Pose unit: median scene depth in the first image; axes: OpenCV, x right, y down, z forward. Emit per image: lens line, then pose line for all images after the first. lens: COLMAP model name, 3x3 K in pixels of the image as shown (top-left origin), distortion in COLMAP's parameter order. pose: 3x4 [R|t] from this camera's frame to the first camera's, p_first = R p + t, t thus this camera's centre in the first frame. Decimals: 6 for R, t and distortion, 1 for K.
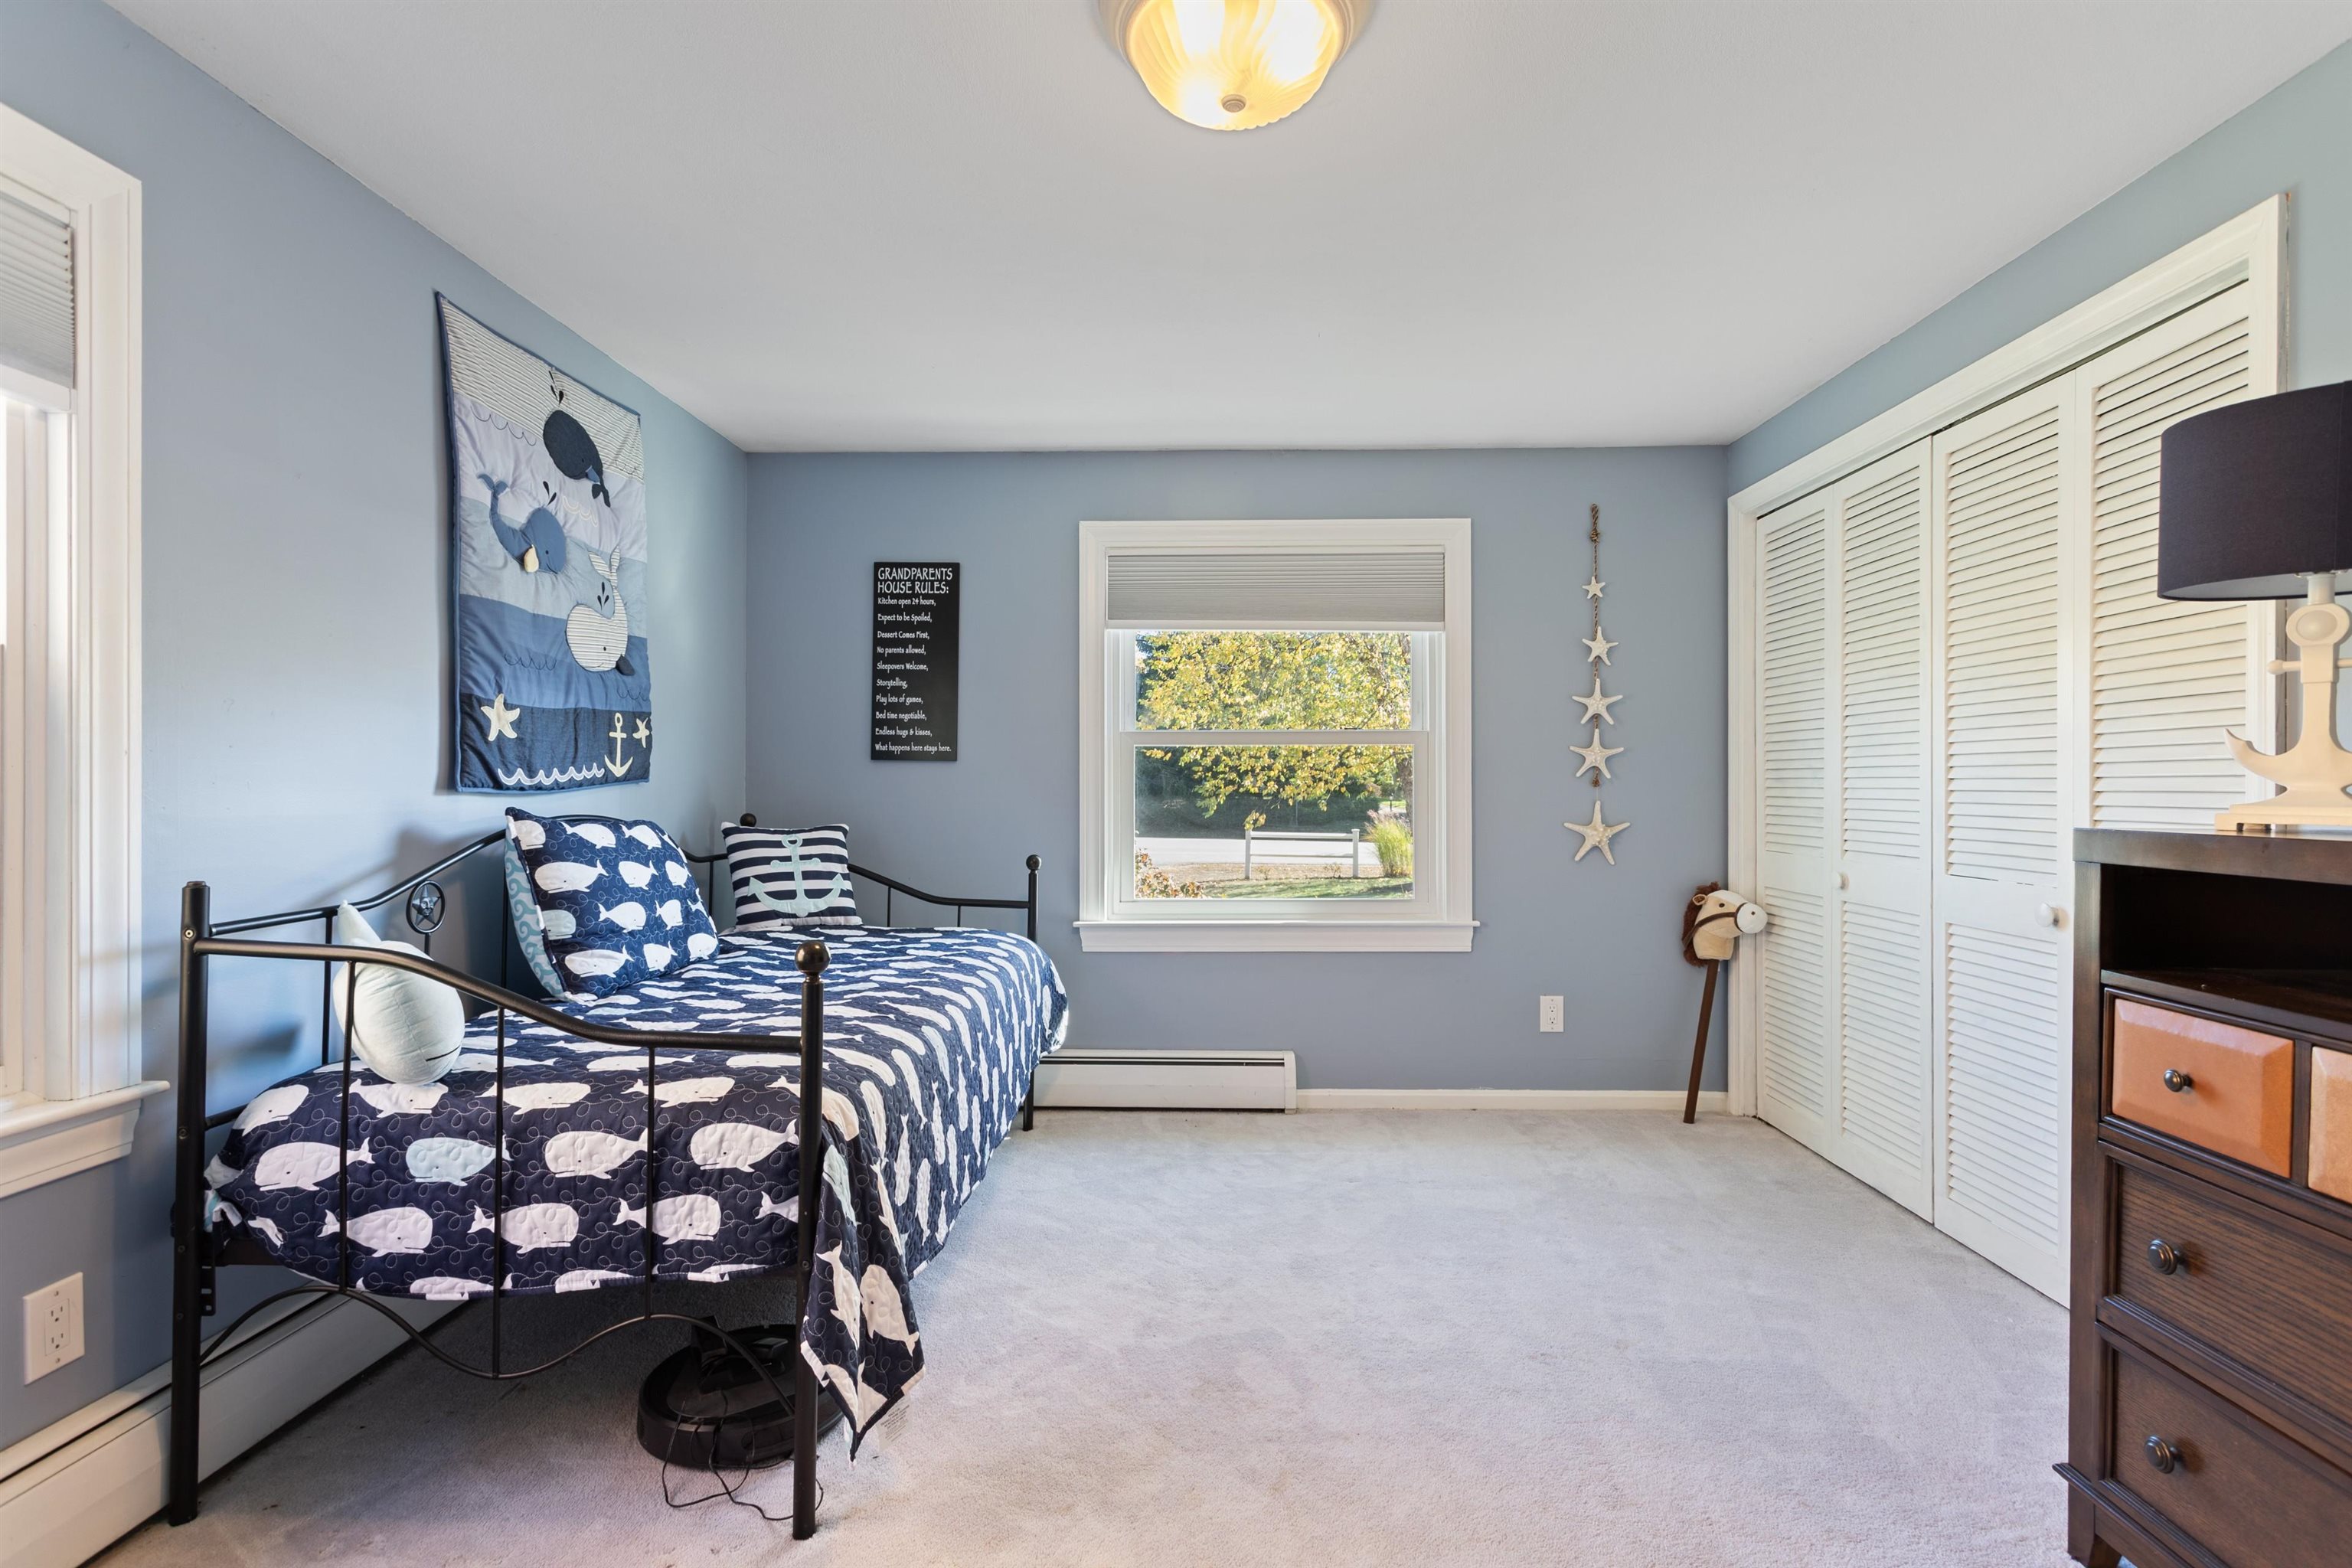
lens RADIAL K [[1125.3, 0, 1176.2], [0, 1125.3, 775.3], [0, 0, 1]] dist [0.005103, 0.001333]
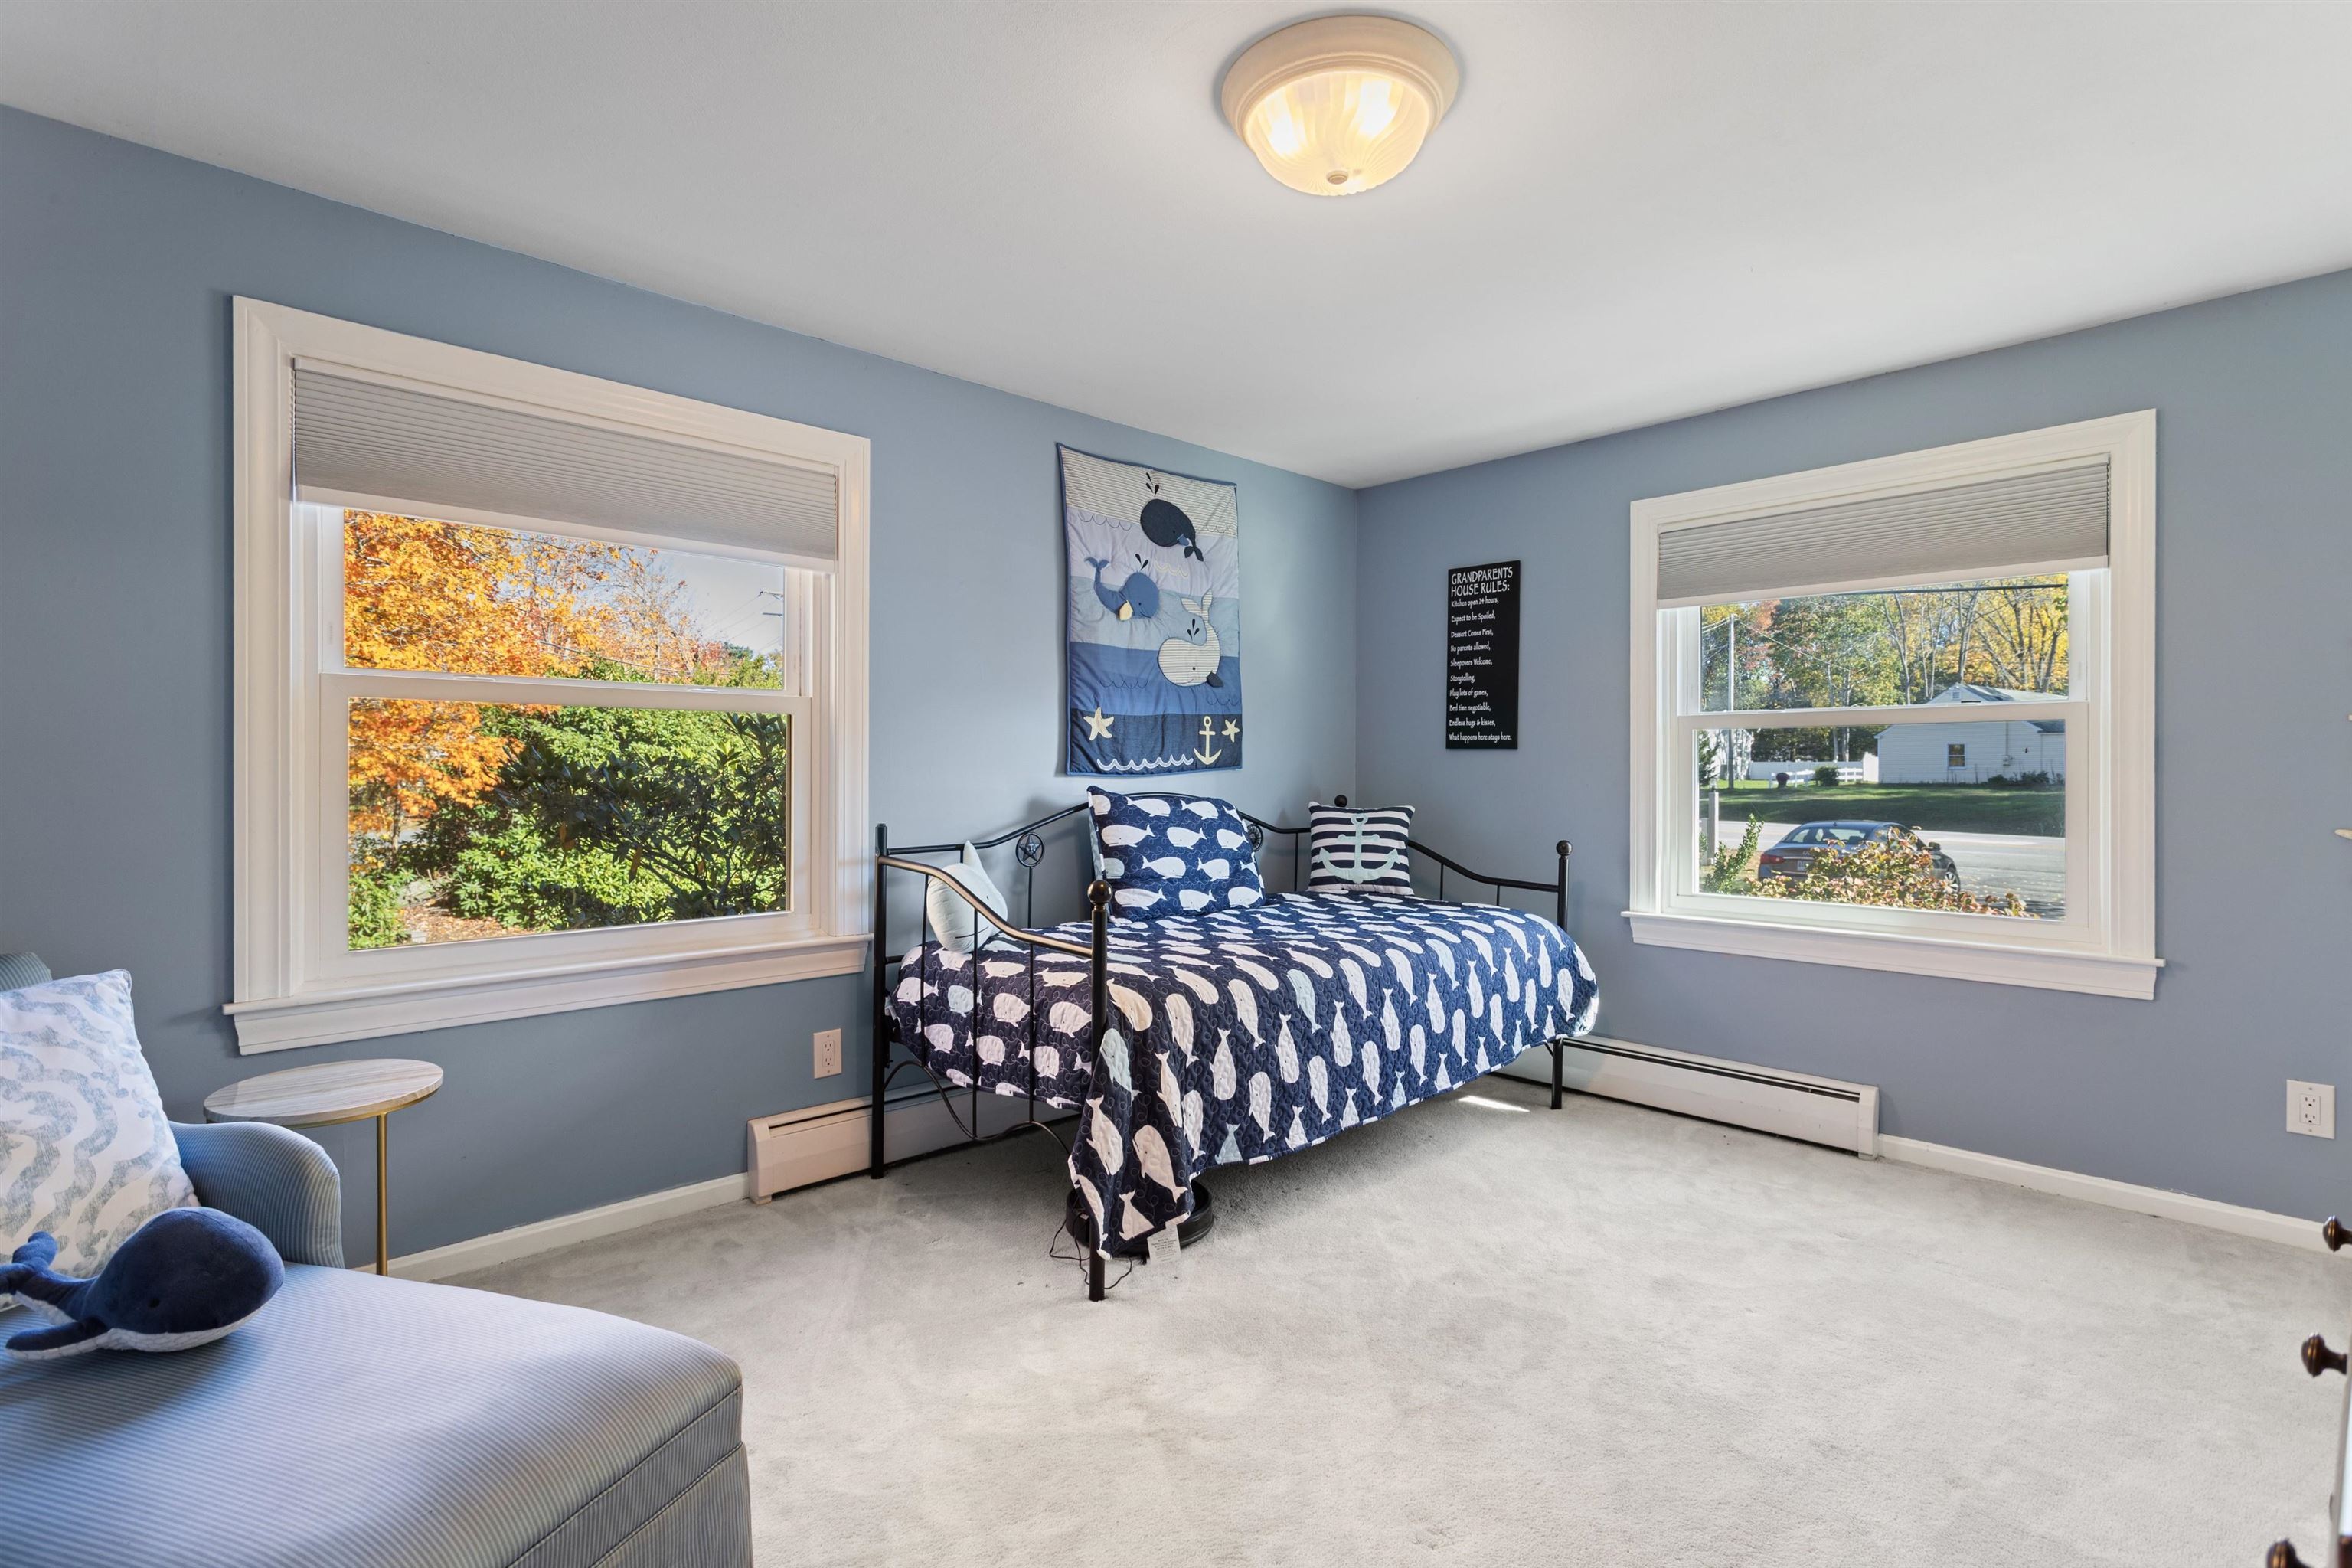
lens RADIAL K [[1121.8, 0, 1174.1], [0, 1121.8, 764.3], [0, 0, 1]] dist [-0.000133, 0.001079]
pose [[0.707541, -0.002544, -0.706668, 0.434799], [0.003281, 0.999995, -0.000315, 0.001308], [0.706665, -0.002096, 0.707545, 0.043808]]
